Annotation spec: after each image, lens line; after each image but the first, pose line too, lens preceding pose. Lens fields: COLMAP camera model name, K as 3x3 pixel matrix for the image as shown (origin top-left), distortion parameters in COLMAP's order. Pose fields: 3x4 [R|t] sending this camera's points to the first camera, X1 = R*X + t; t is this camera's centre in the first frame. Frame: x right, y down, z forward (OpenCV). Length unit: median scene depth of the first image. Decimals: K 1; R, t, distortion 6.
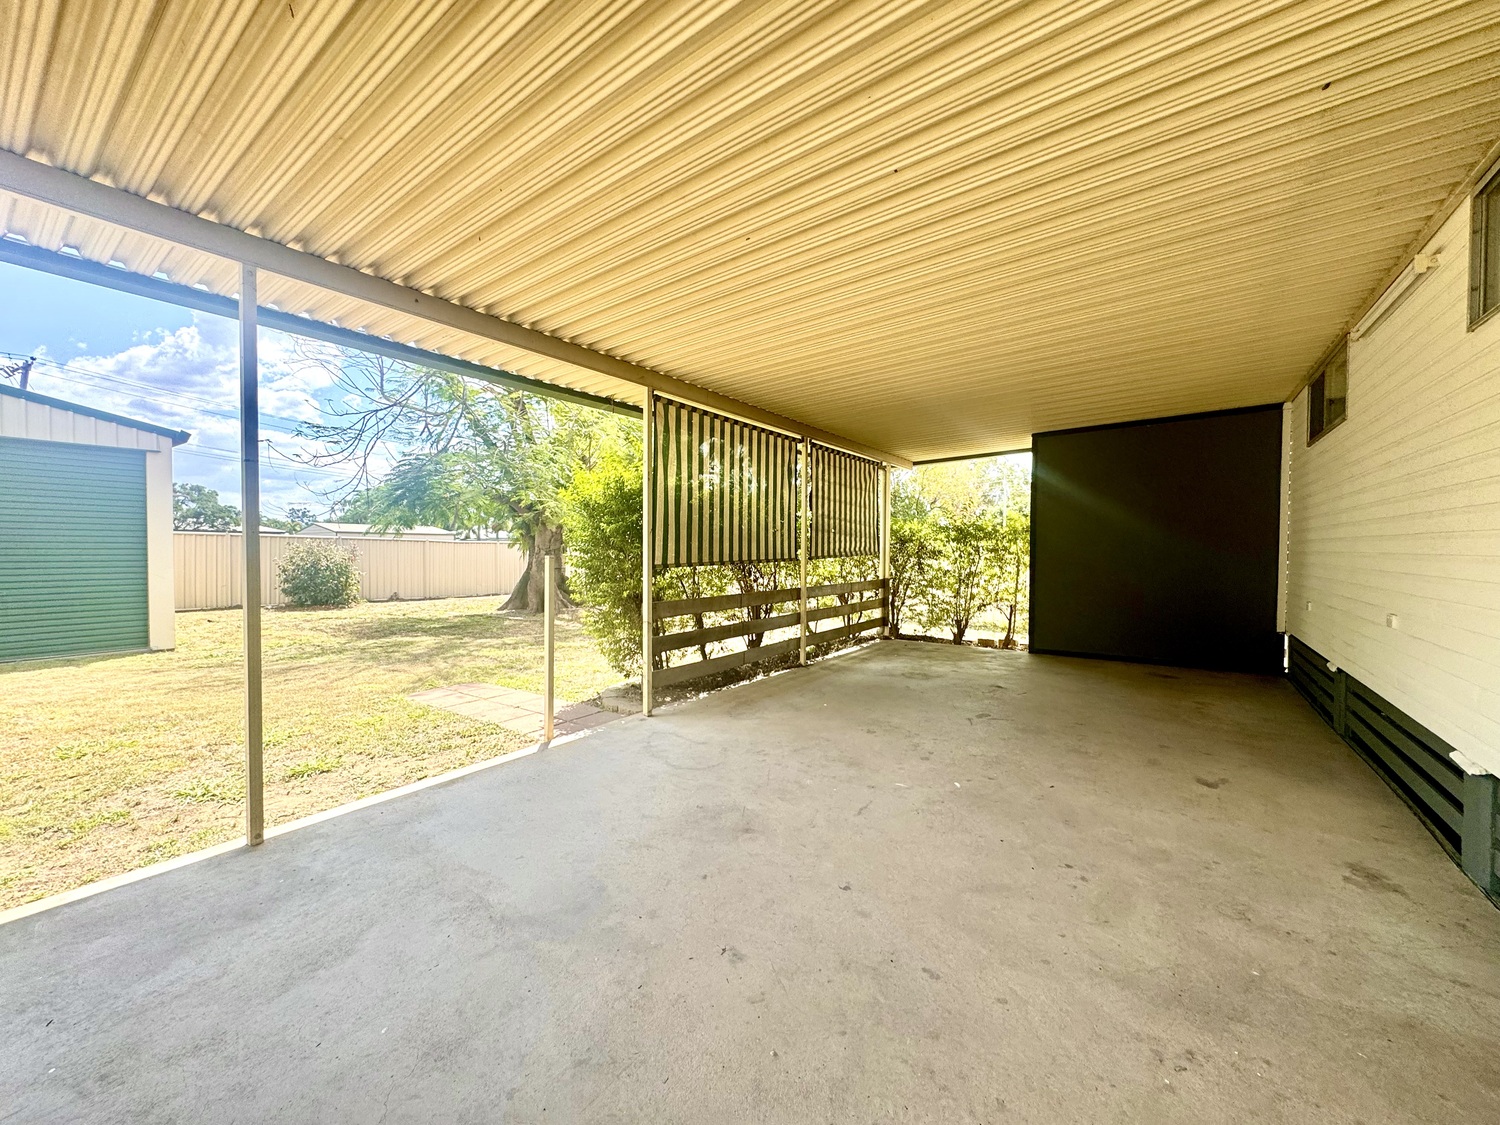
lens RADIAL K [[597.6, 0, 750.1], [0, 597.6, 560.5], [0, 0, 1]] dist [-0.000617, 0.000336]
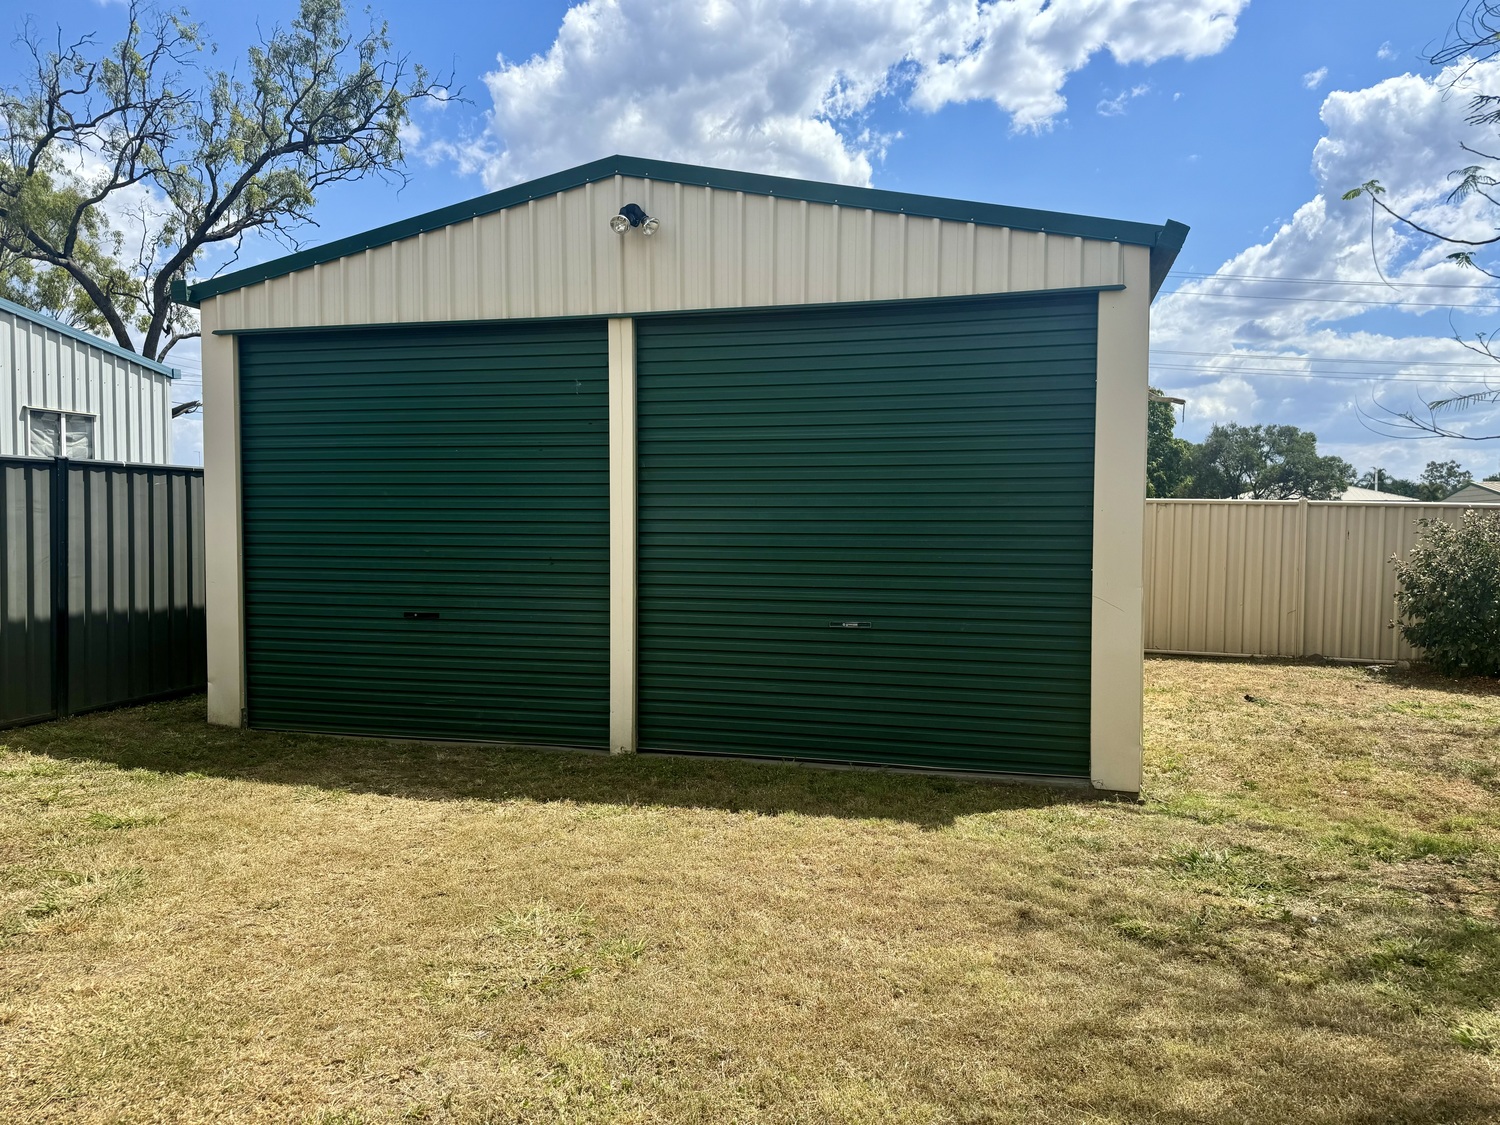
lens RADIAL K [[1059.6, 0, 750.0], [0, 1059.6, 562.5], [0, 0, 1]] dist [-0.005085, -0.003929]
pose [[0.338763, 0.032522, -0.940309, -0.693644], [-0.022876, 0.999392, 0.026324, -0.024863], [0.940594, 0.012593, 0.339301, 0.899556]]
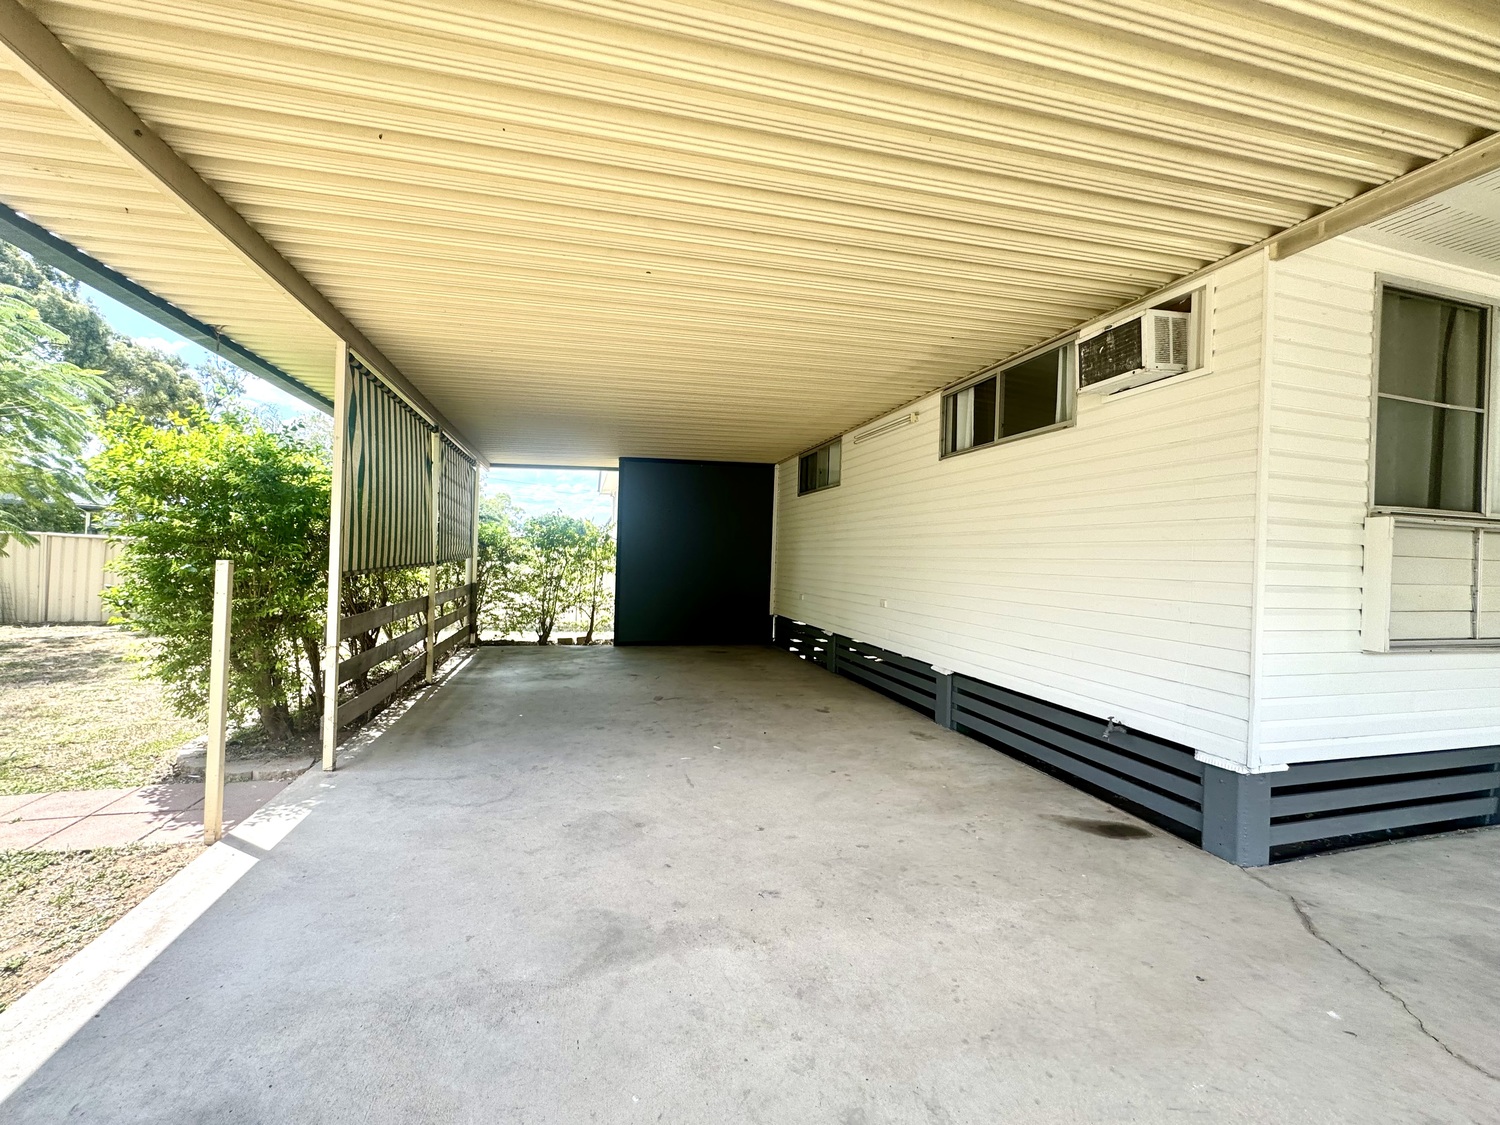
lens RADIAL K [[597.6, 0, 750.1], [0, 597.6, 560.5], [0, 0, 1]] dist [-0.000617, 0.000336]
pose [[0.633770, 0.013898, 0.773397, -0.389434], [-0.012157, 0.999894, -0.008005, -0.006966], [-0.773426, -0.004329, 0.633872, 0.096367]]
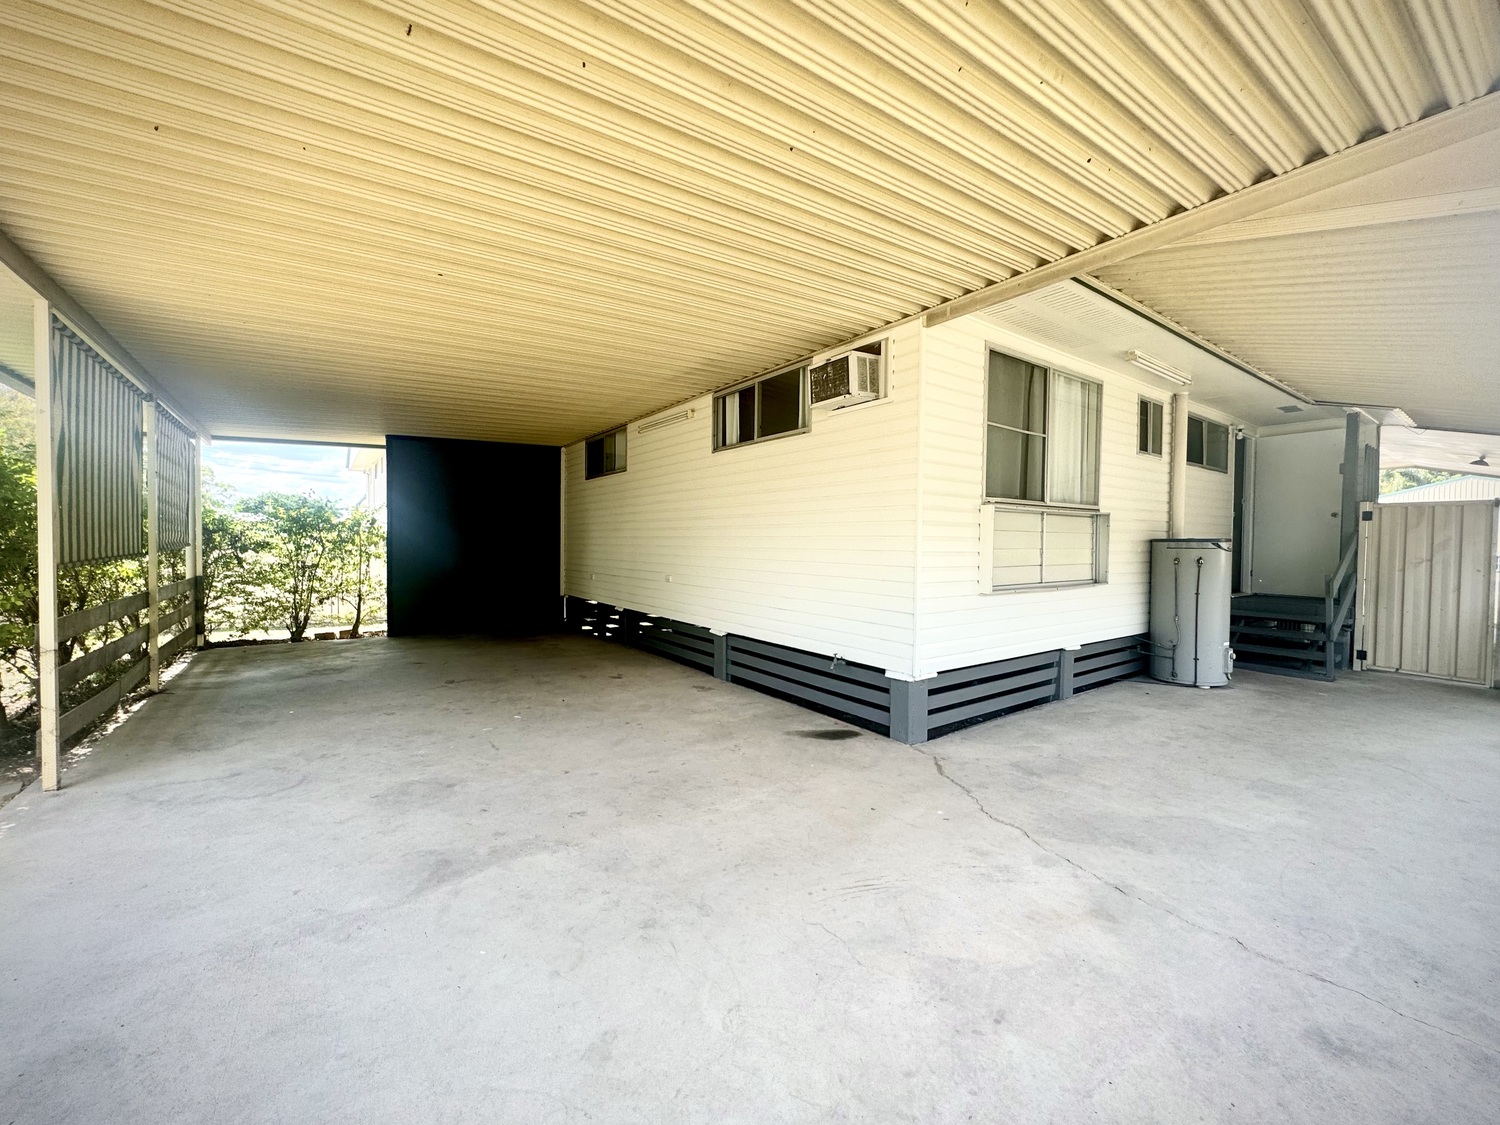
lens RADIAL K [[597.6, 0, 750.1], [0, 597.6, 560.5], [0, 0, 1]] dist [-0.000617, 0.000336]
pose [[0.330444, -0.027142, 0.943435, -0.494880], [0.011423, 0.999628, 0.024758, -0.005427], [-0.943756, 0.002595, 0.330631, 0.033102]]
